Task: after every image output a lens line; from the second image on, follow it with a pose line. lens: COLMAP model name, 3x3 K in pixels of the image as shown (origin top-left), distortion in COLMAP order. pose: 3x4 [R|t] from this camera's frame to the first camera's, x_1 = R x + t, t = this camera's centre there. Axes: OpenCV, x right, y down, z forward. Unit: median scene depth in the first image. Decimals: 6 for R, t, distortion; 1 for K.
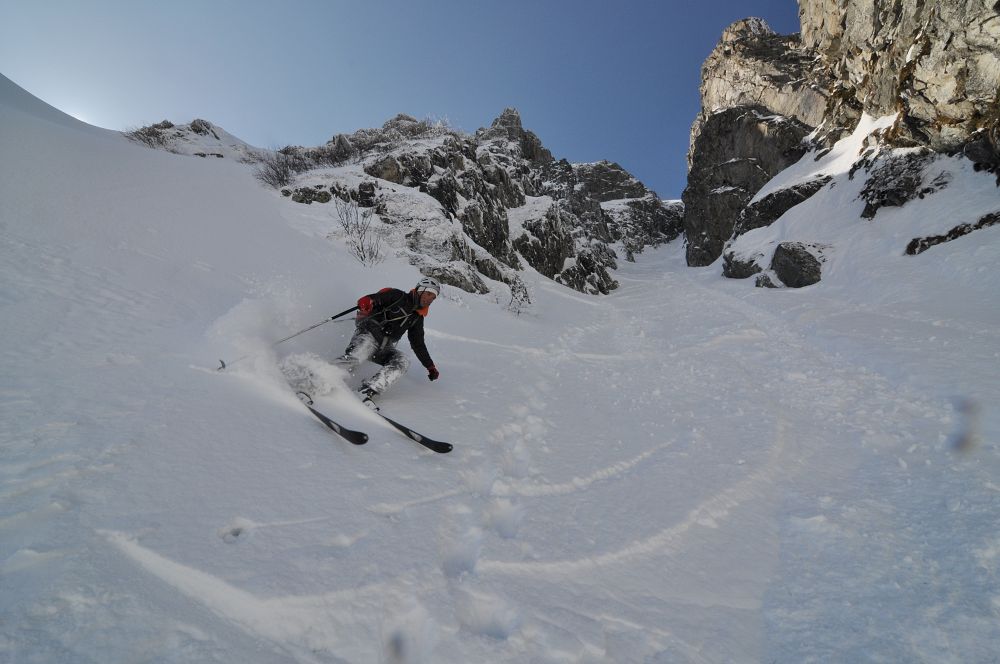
lens RADIAL K [[474.0, 0, 497.4], [0, 474.0, 337.2], [0, 0, 1]] dist [-0.008054, -0.007633]
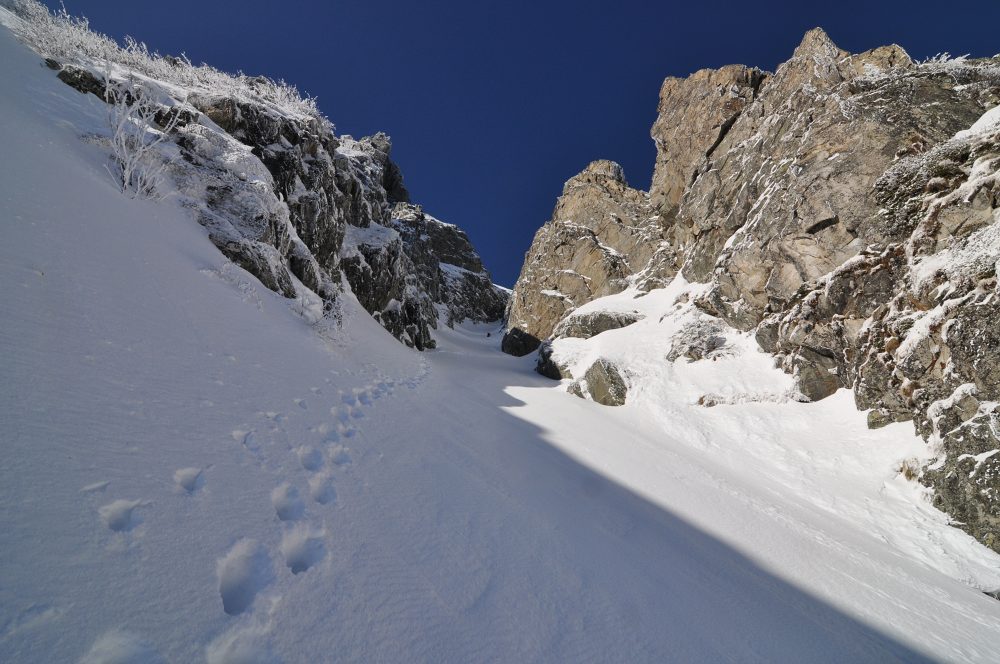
lens RADIAL K [[492.2, 0, 501.5], [0, 492.2, 338.6], [0, 0, 1]] dist [-0.006268, -0.001090]
pose [[0.865658, 0.334721, 0.372288, -0.000987], [-0.293163, 0.941714, -0.165014, 0.000558], [-0.405823, 0.033705, 0.913330, 0.045900]]
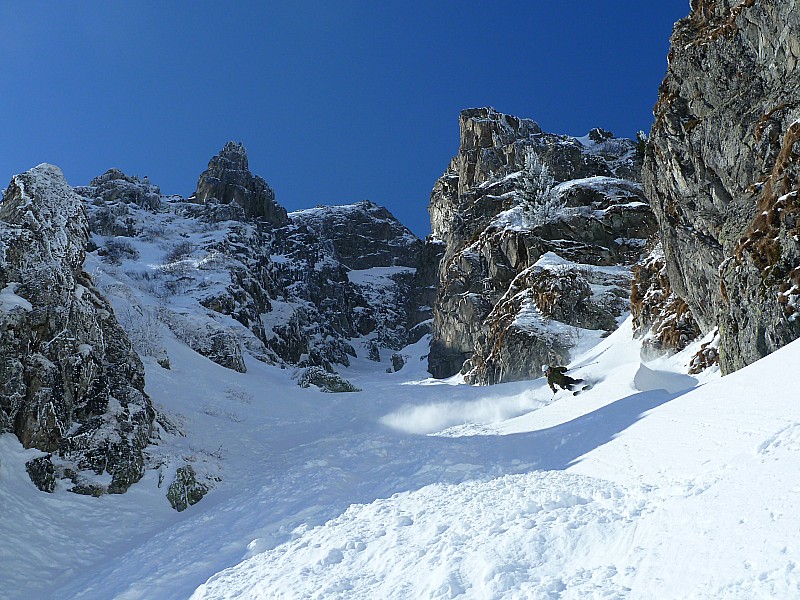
lens RADIAL K [[883.2, 0, 397.8], [0, 883.2, 299.5], [0, 0, 1]] dist [-0.005770, 0.000000]
pose [[0.966244, 0.077335, 0.245747, -0.228000], [-0.021882, 0.975071, -0.220811, 0.239971], [-0.256697, 0.207980, 0.943849, -1.527380]]
